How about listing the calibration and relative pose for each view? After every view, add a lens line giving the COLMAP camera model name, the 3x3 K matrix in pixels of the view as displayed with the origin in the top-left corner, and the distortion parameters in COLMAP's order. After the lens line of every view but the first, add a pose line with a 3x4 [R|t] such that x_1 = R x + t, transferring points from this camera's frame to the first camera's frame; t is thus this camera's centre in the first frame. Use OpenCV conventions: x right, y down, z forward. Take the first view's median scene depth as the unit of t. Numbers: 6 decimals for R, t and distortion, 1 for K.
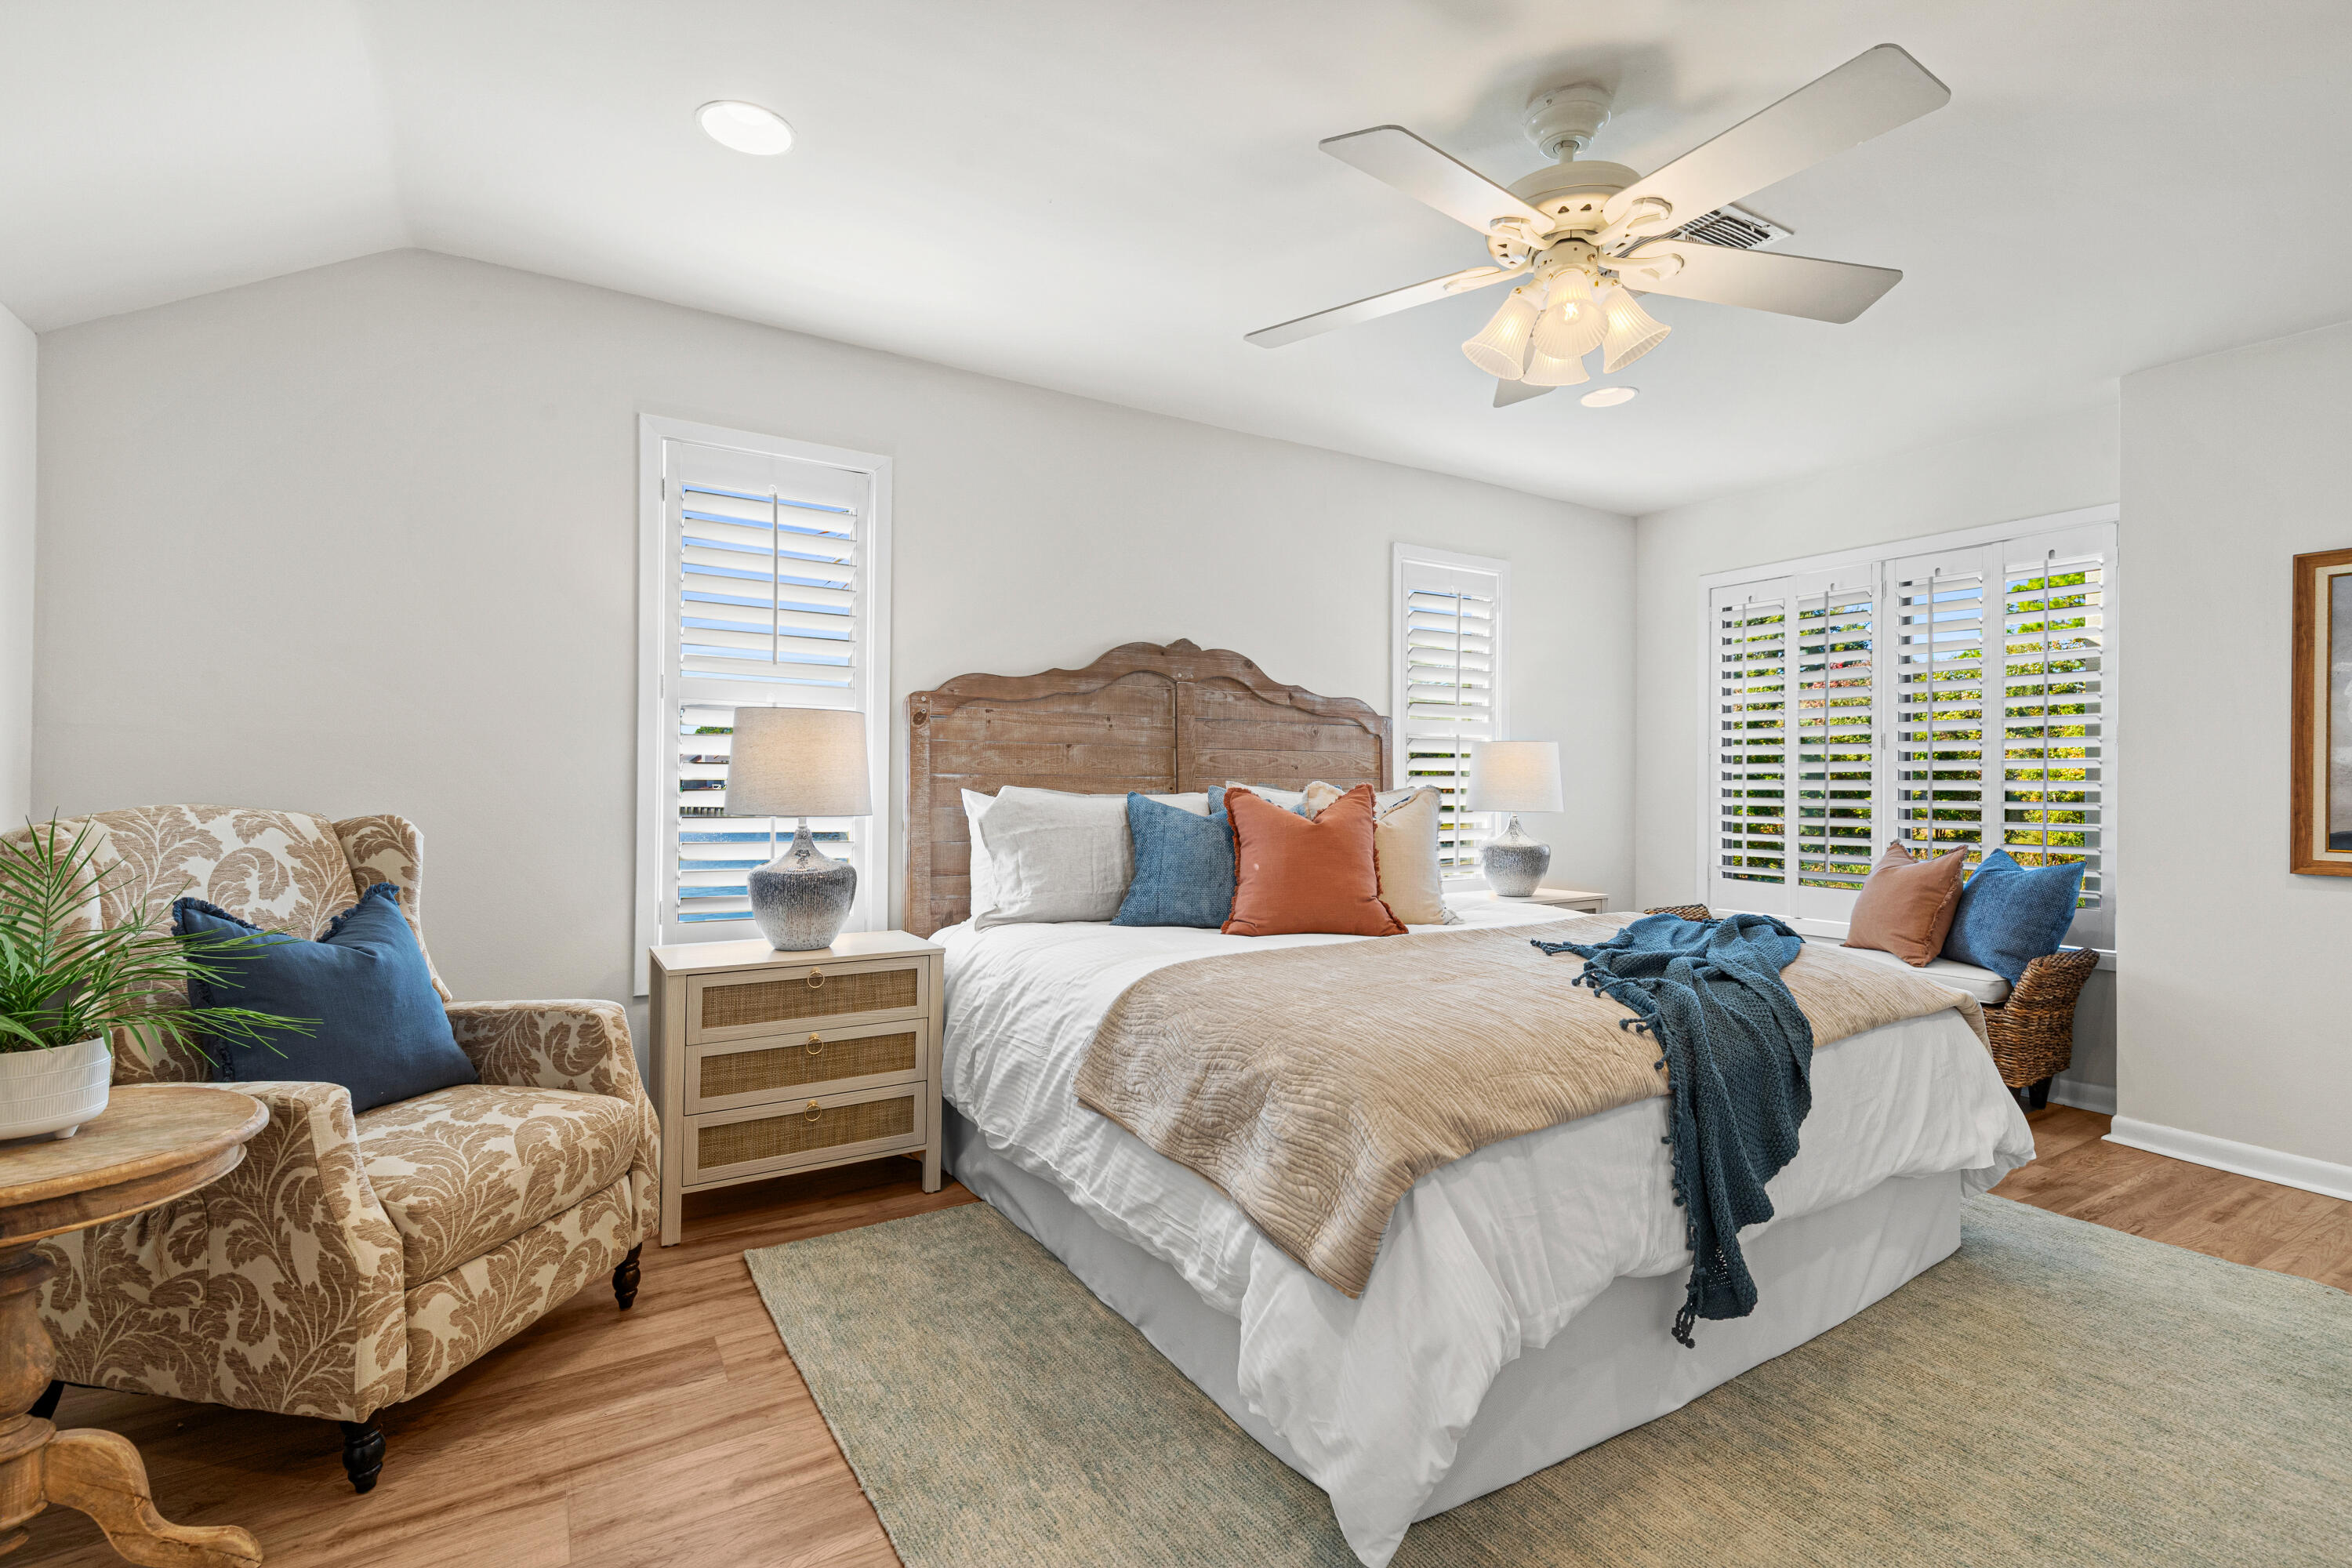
lens RADIAL K [[1076.0, 0, 1177.0], [0, 1076.0, 779.4], [0, 0, 1]] dist [0.004635, 0.000131]
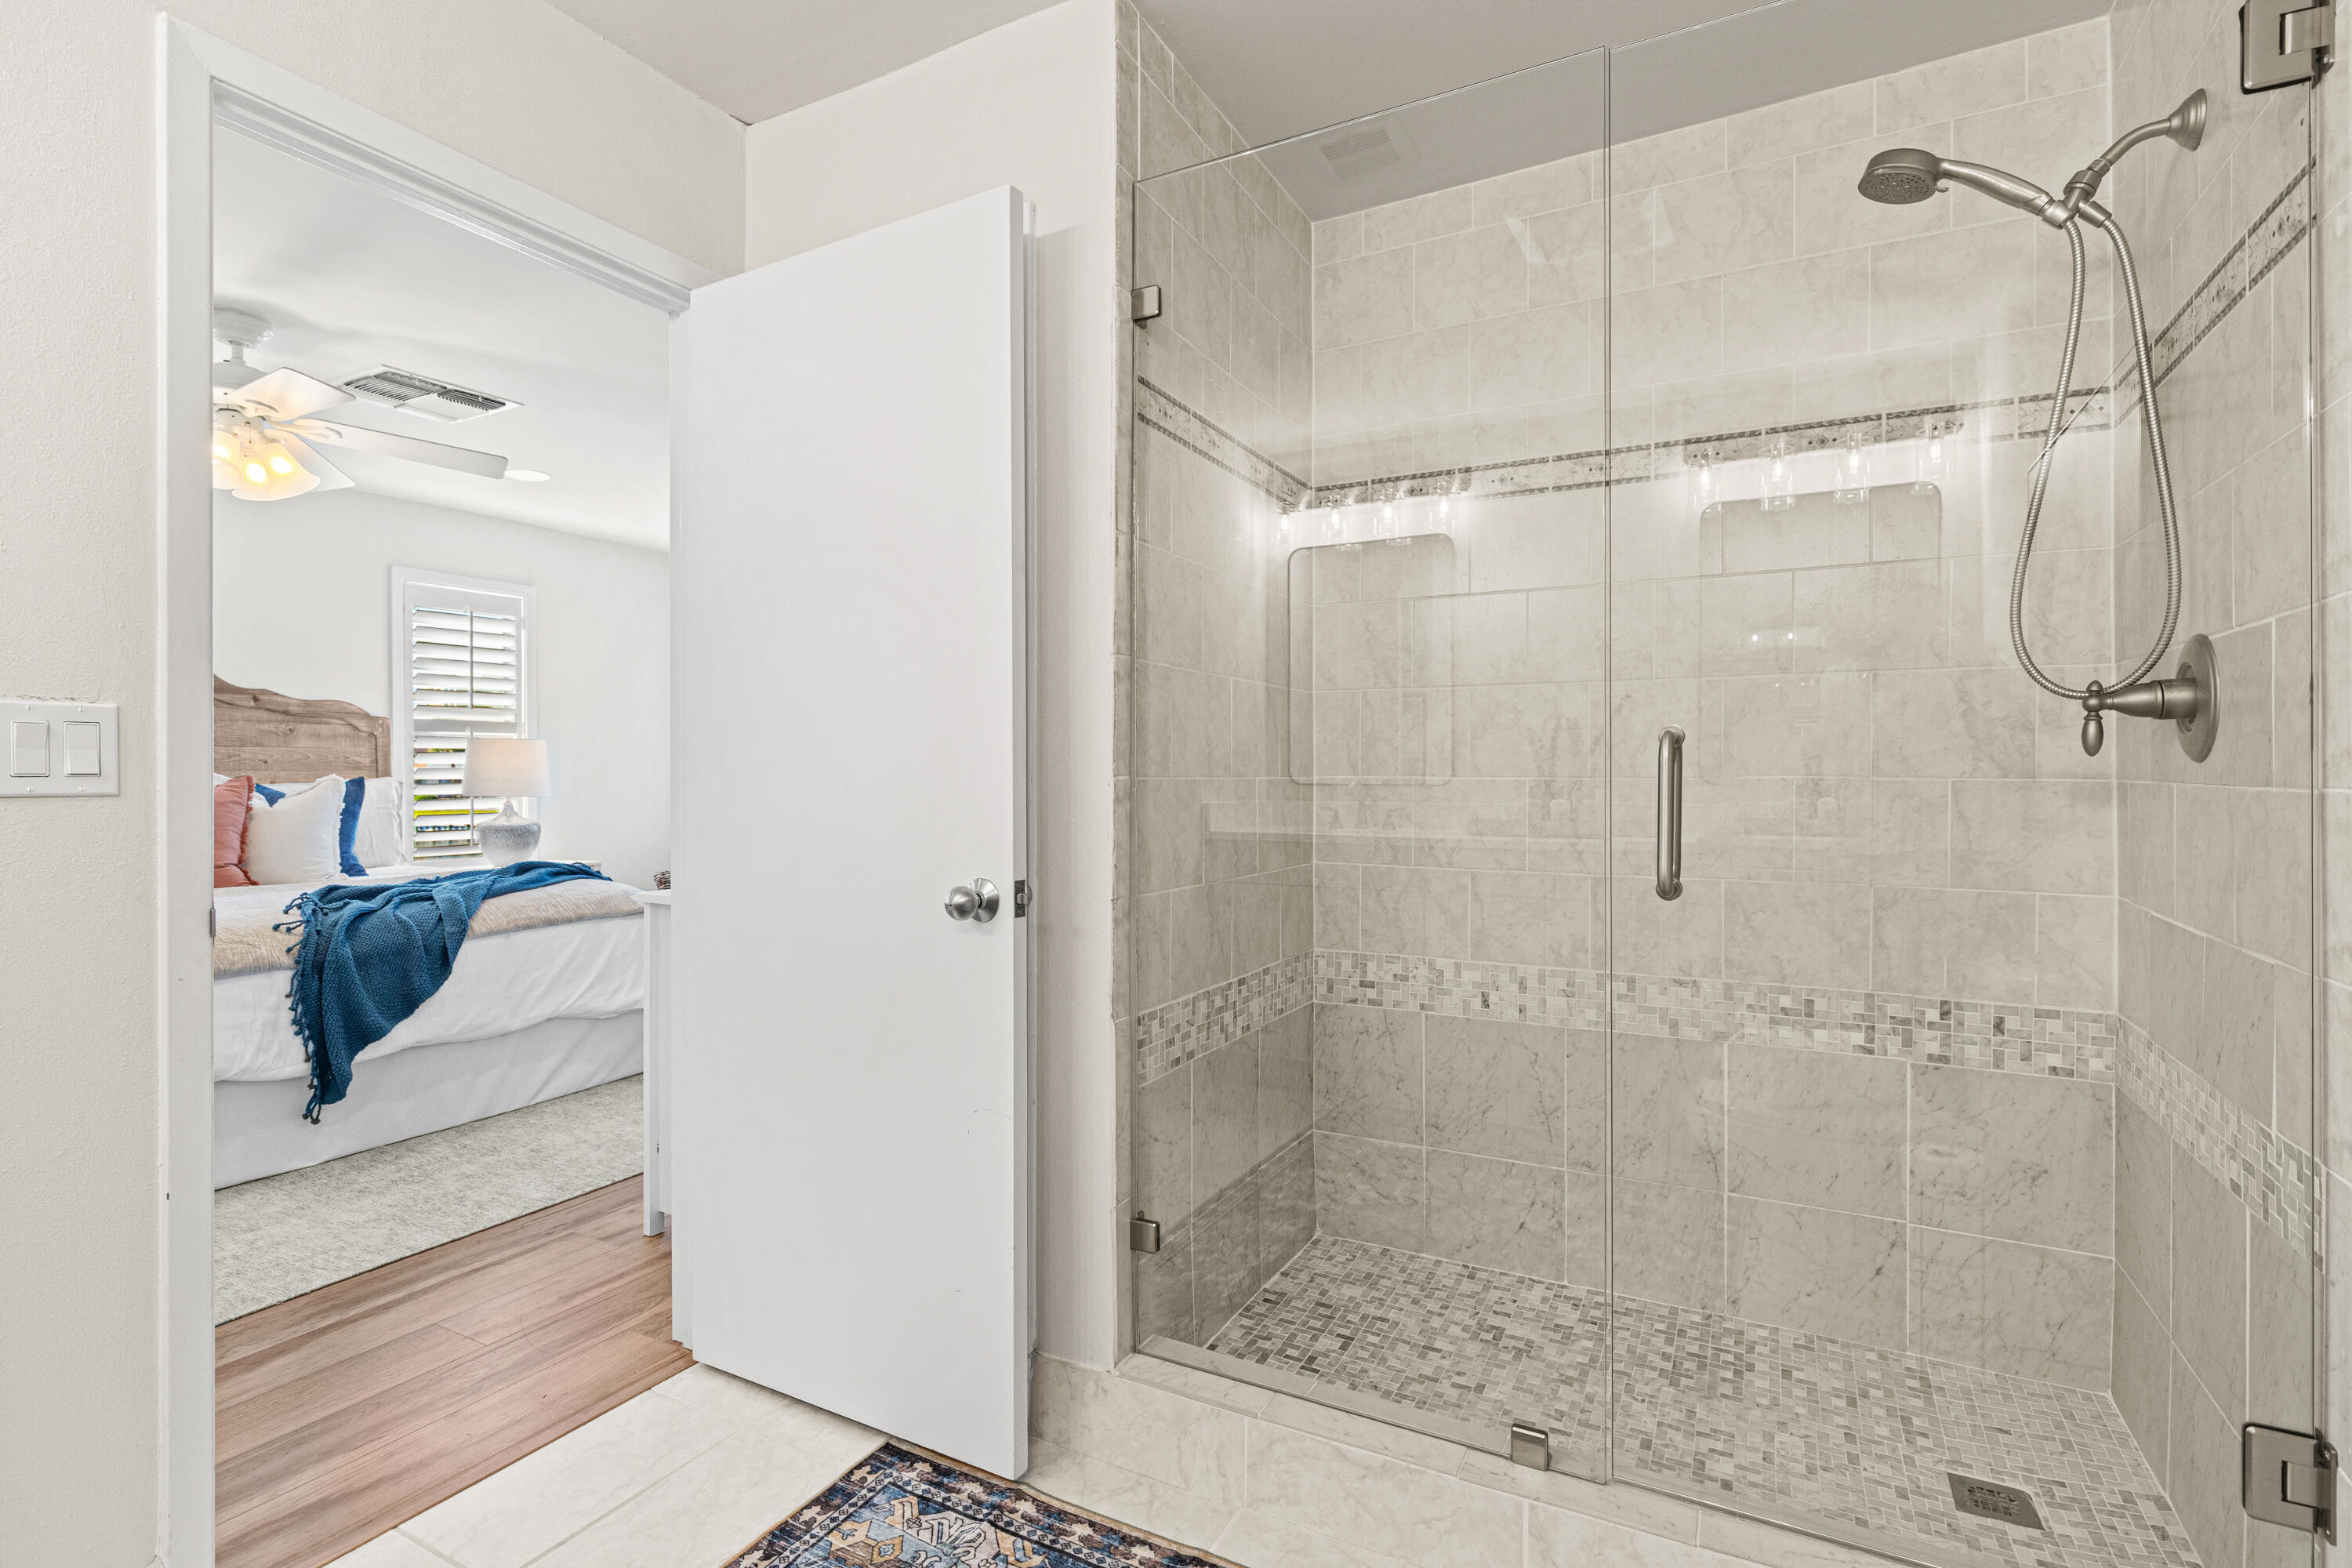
lens RADIAL K [[1134.3, 0, 1171.3], [0, 1134.3, 784.9], [0, 0, 1]] dist [-0.001178, -0.000181]
pose [[0.868297, -0.011671, 0.495907, 0.340996], [0.007224, 0.999915, 0.010885, 0.007034], [-0.495991, -0.005869, 0.868308, -0.491980]]
